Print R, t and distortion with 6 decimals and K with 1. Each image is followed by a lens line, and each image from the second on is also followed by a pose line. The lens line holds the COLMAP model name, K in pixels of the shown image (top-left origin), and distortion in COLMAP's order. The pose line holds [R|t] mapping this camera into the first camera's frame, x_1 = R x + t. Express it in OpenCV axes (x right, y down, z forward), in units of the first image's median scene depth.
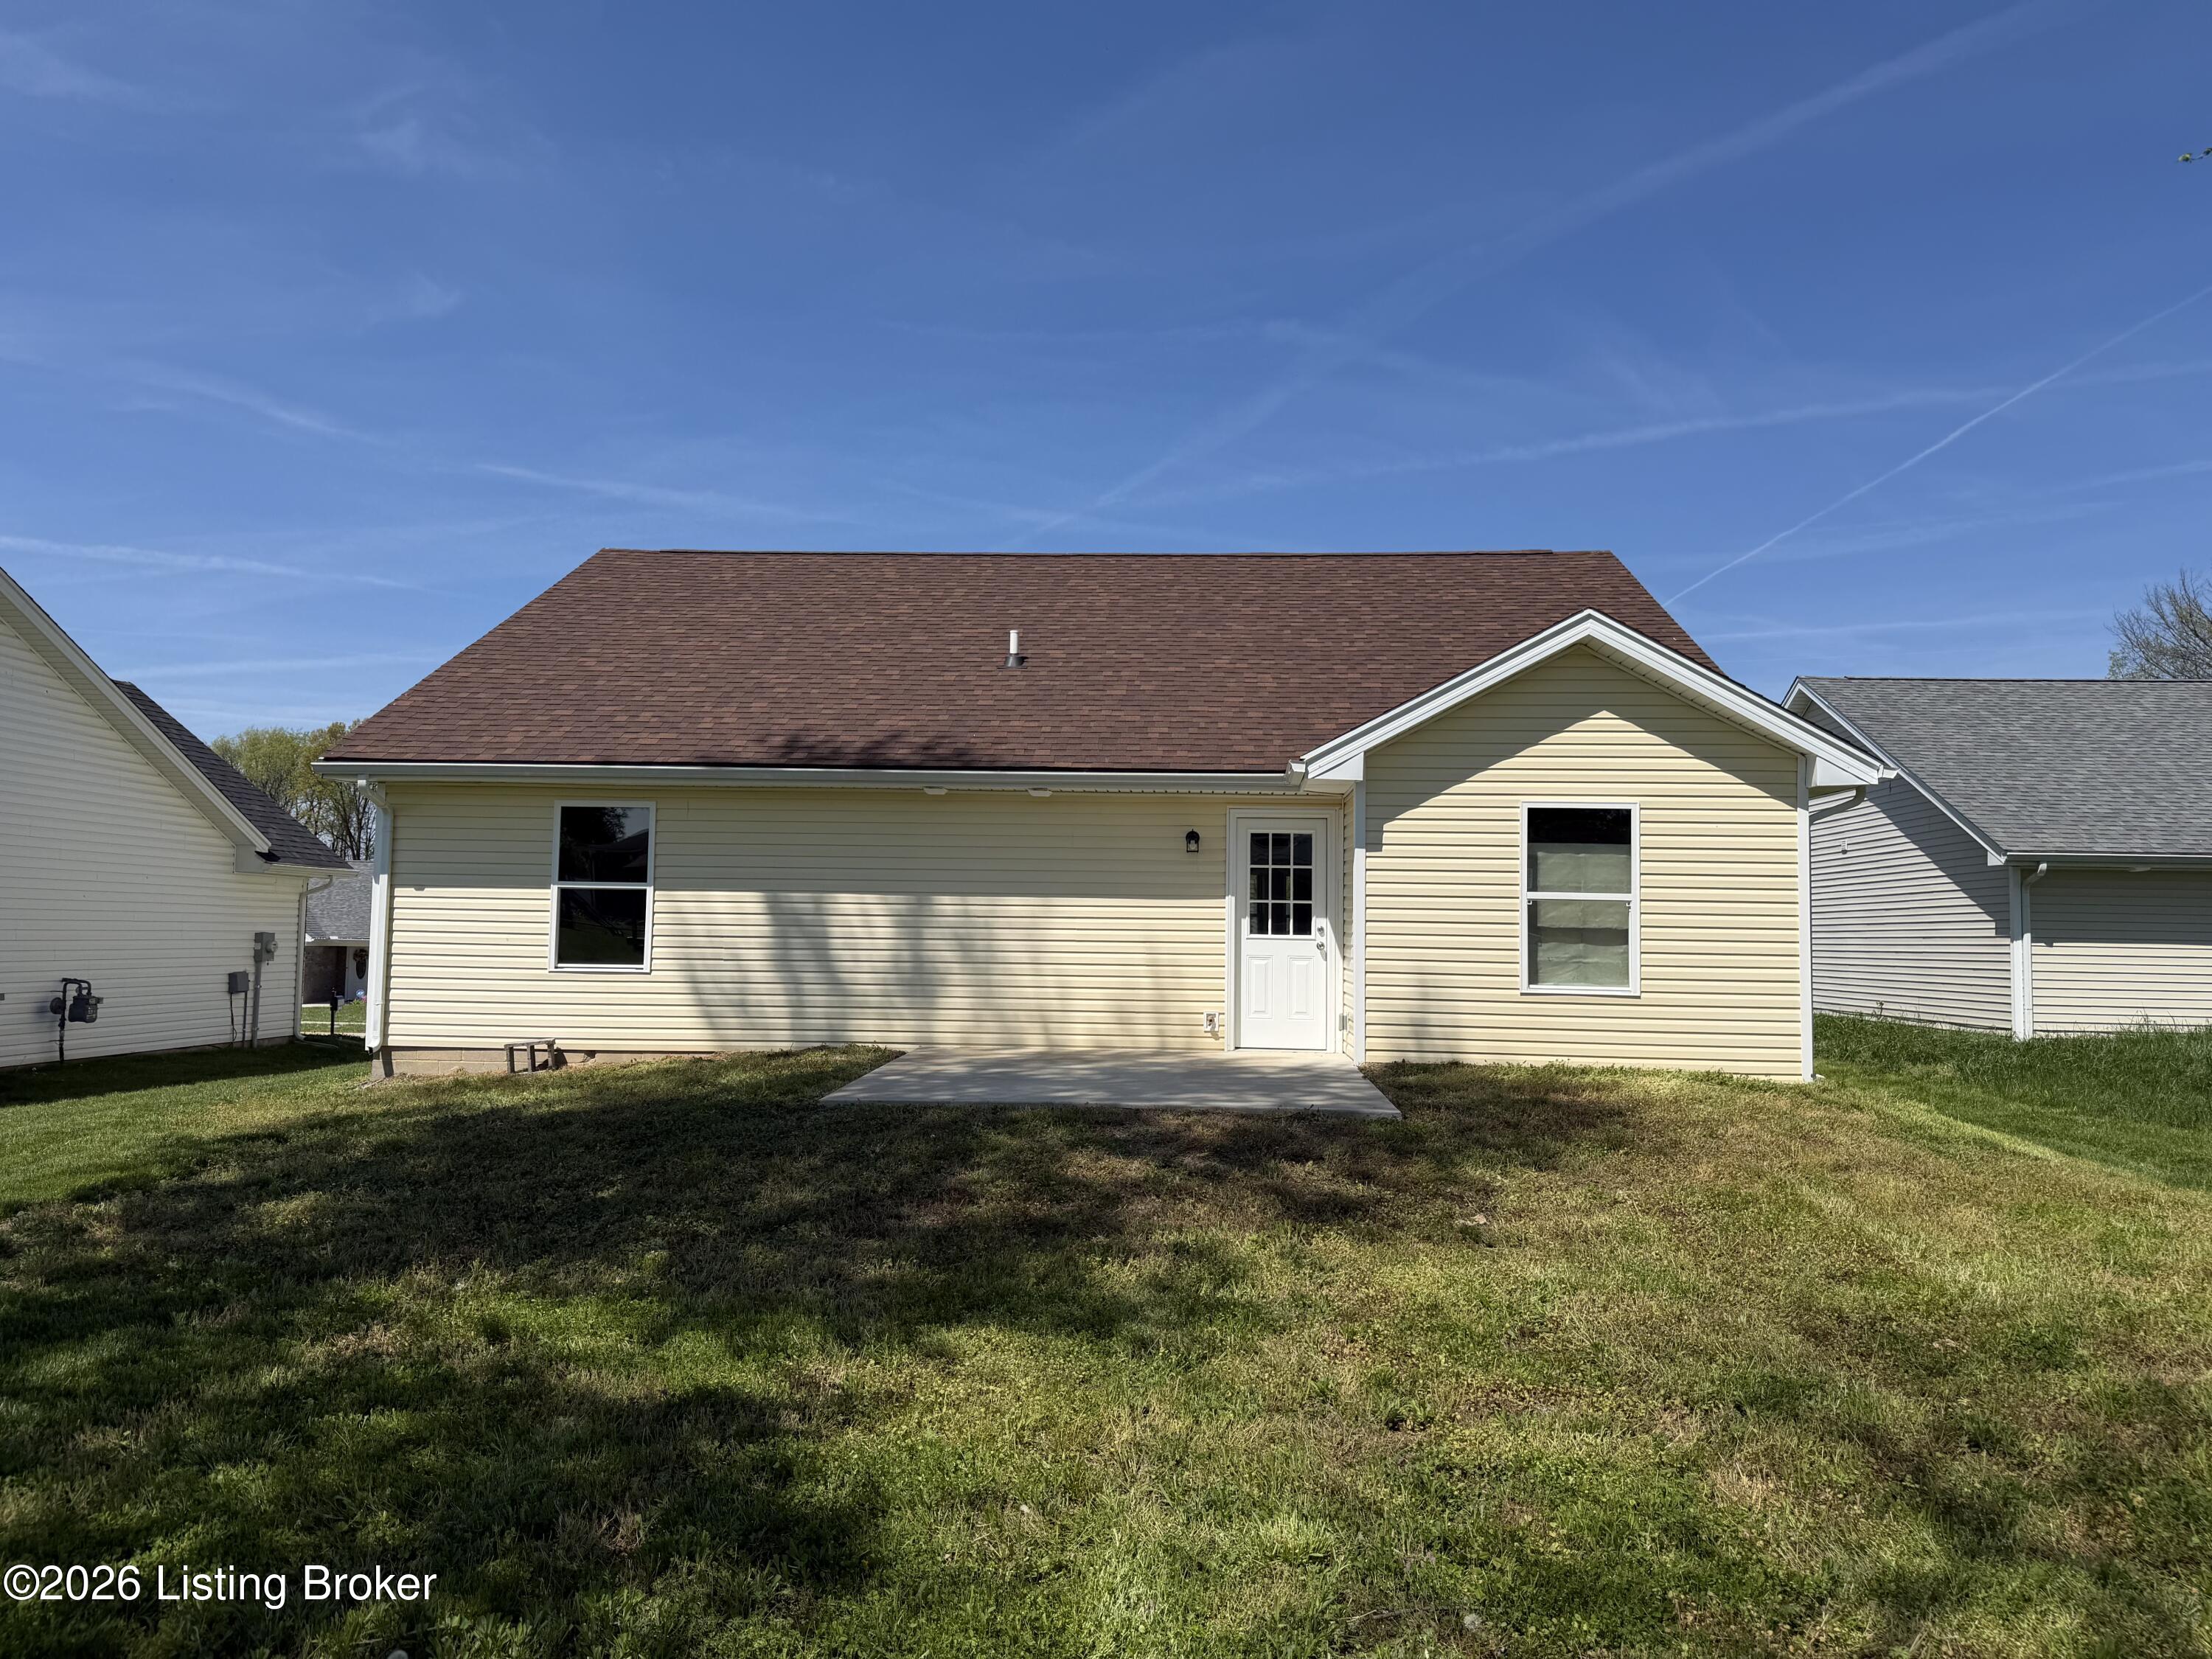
lens RADIAL K [[1535.6, 0, 1068.7], [0, 1535.6, 812.1], [0, 0, 1]] dist [0.005353, -0.002113]
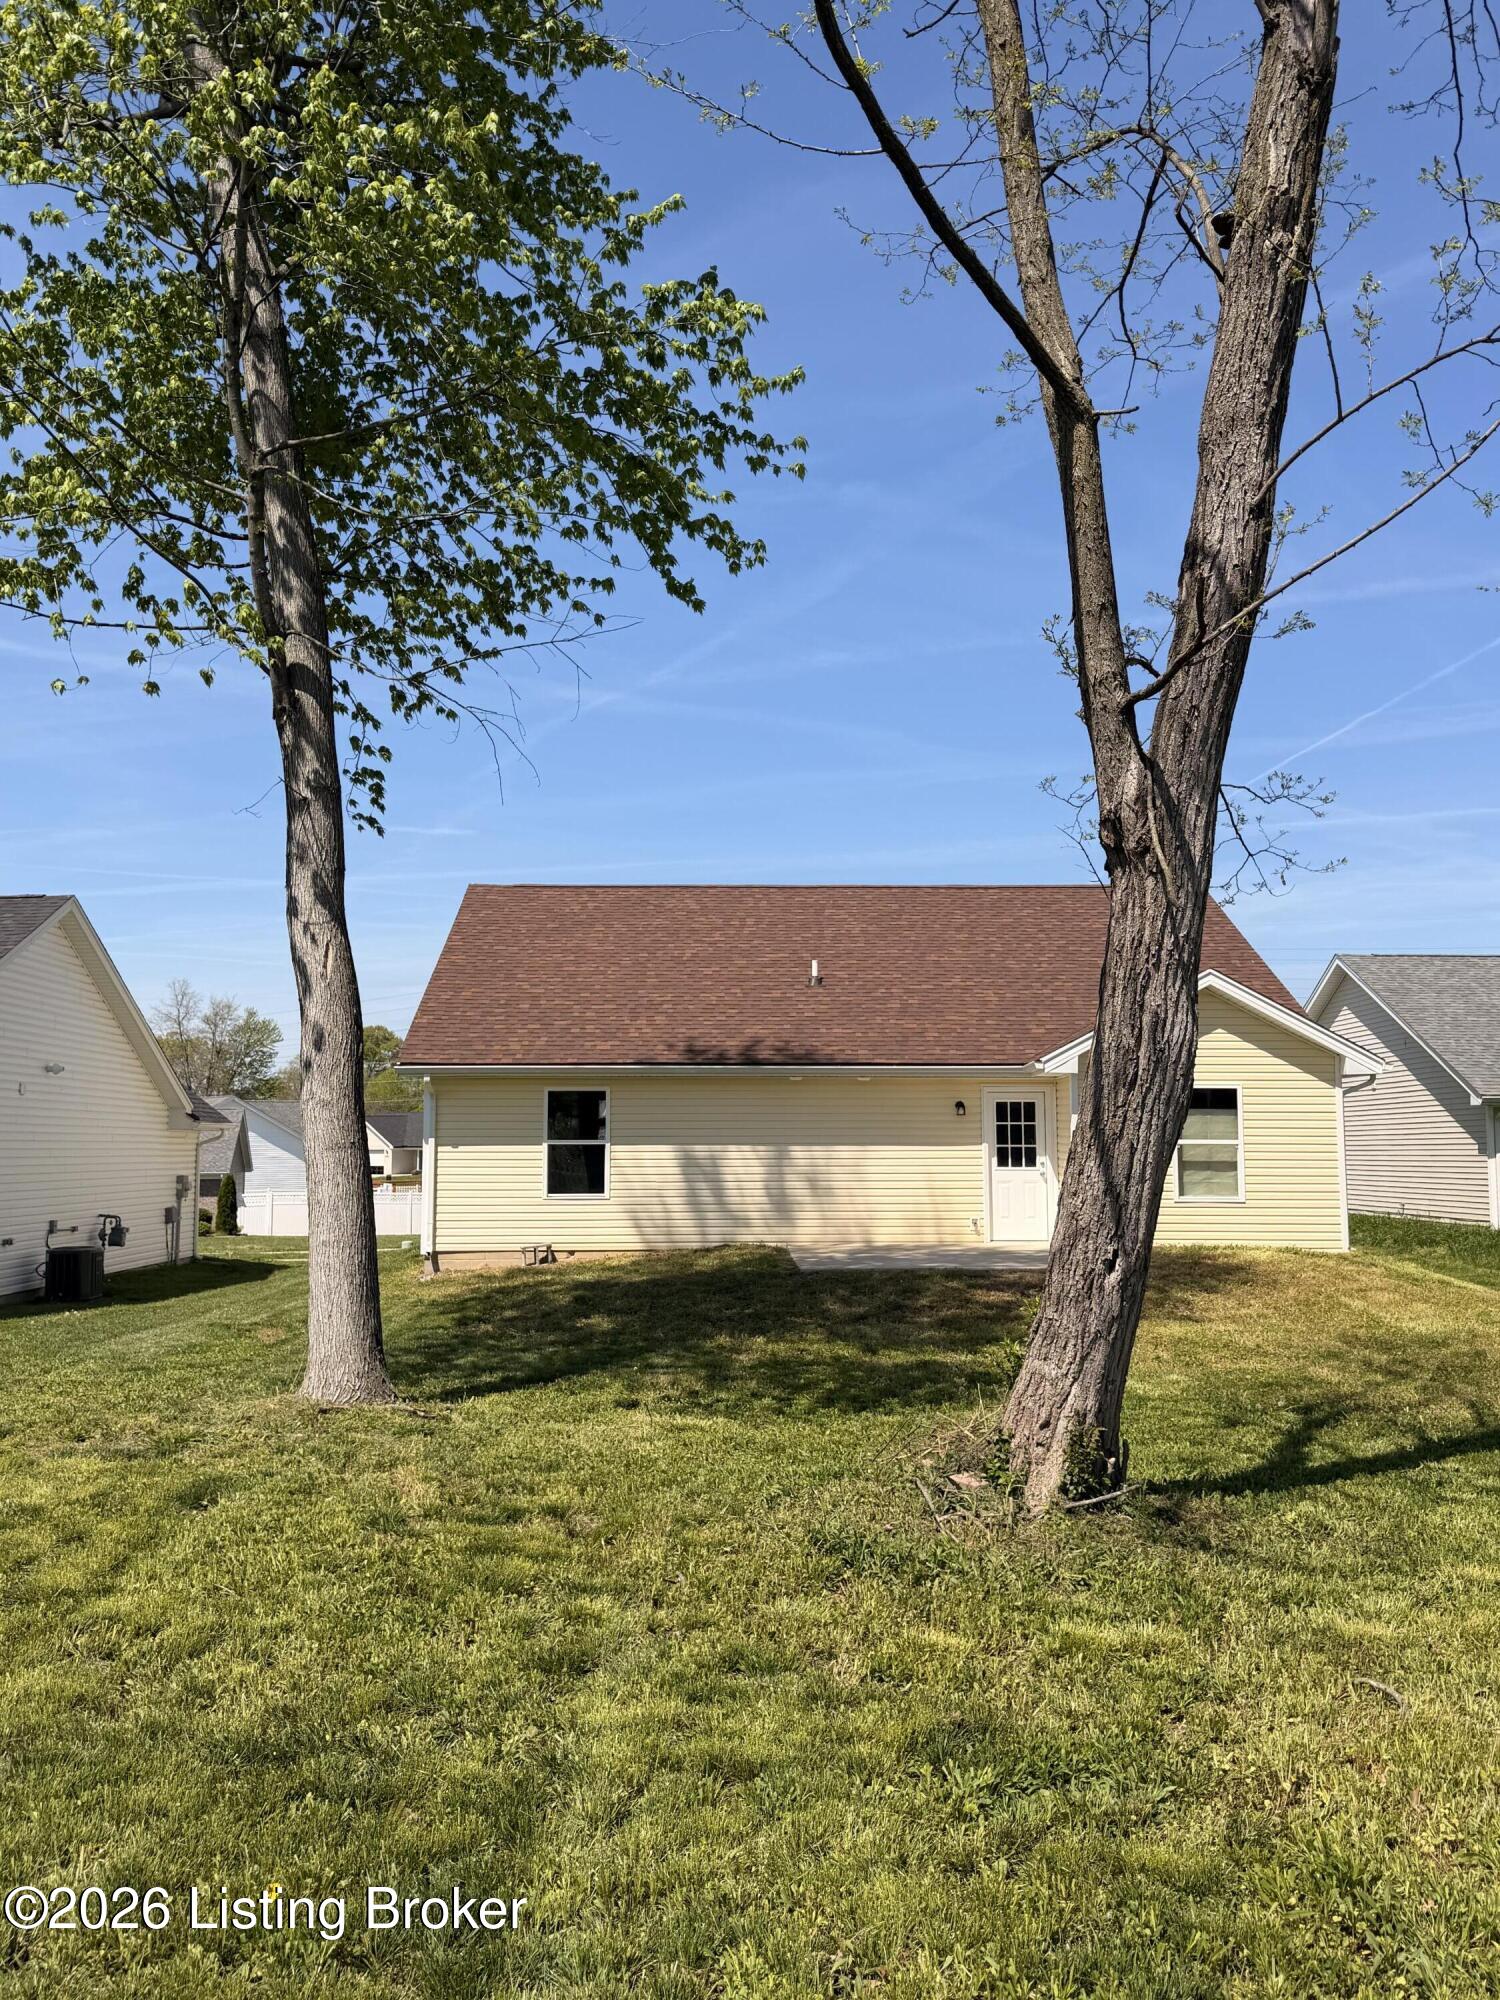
lens RADIAL K [[1573.0, 0, 749.2], [0, 1573.0, 996.2], [0, 0, 1]] dist [0.073467, -0.014699]
pose [[0.996200, -0.009785, 0.086542, -0.271499], [0.011228, 0.999806, -0.016211, -0.071283], [-0.086366, 0.017121, 0.996116, -0.584401]]
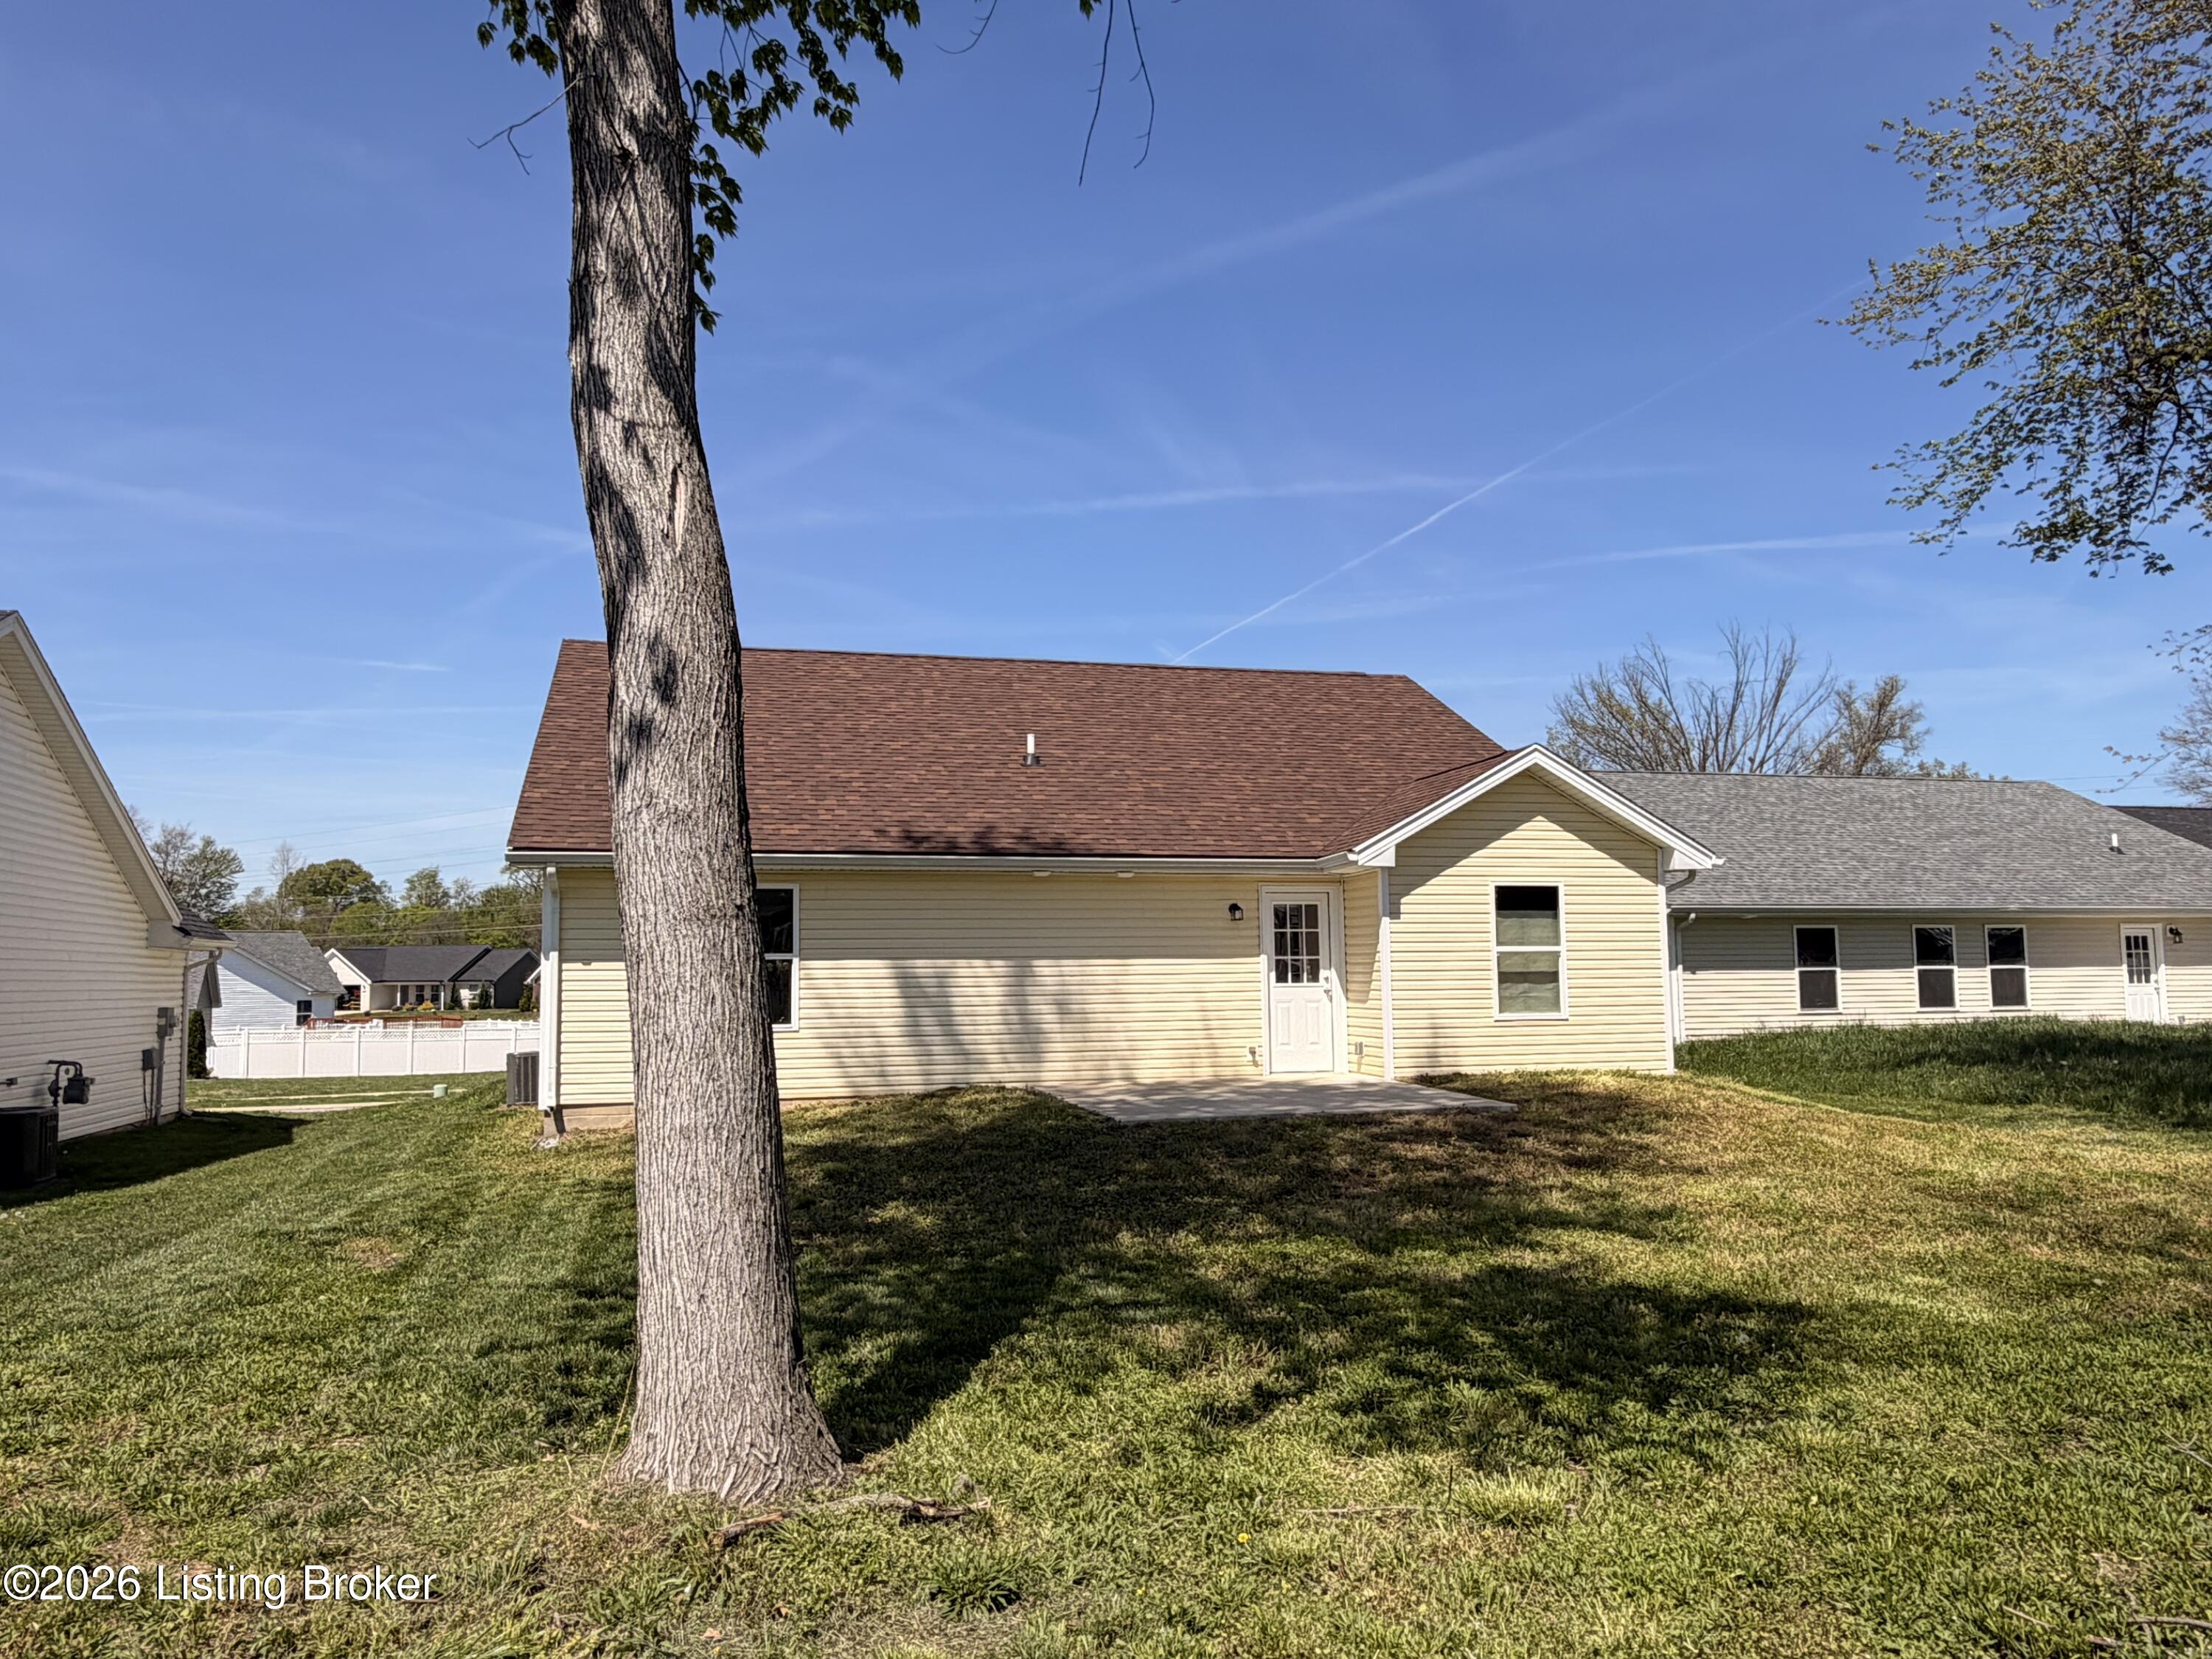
lens RADIAL K [[1535.6, 0, 1101.6], [0, 1535.6, 829.2], [0, 0, 1]] dist [0.005353, -0.002113]
pose [[0.953379, 0.001960, 0.301768, -0.409572], [0.002658, 0.999886, -0.014892, -0.030799], [-0.301762, 0.015000, 0.953265, -0.186905]]
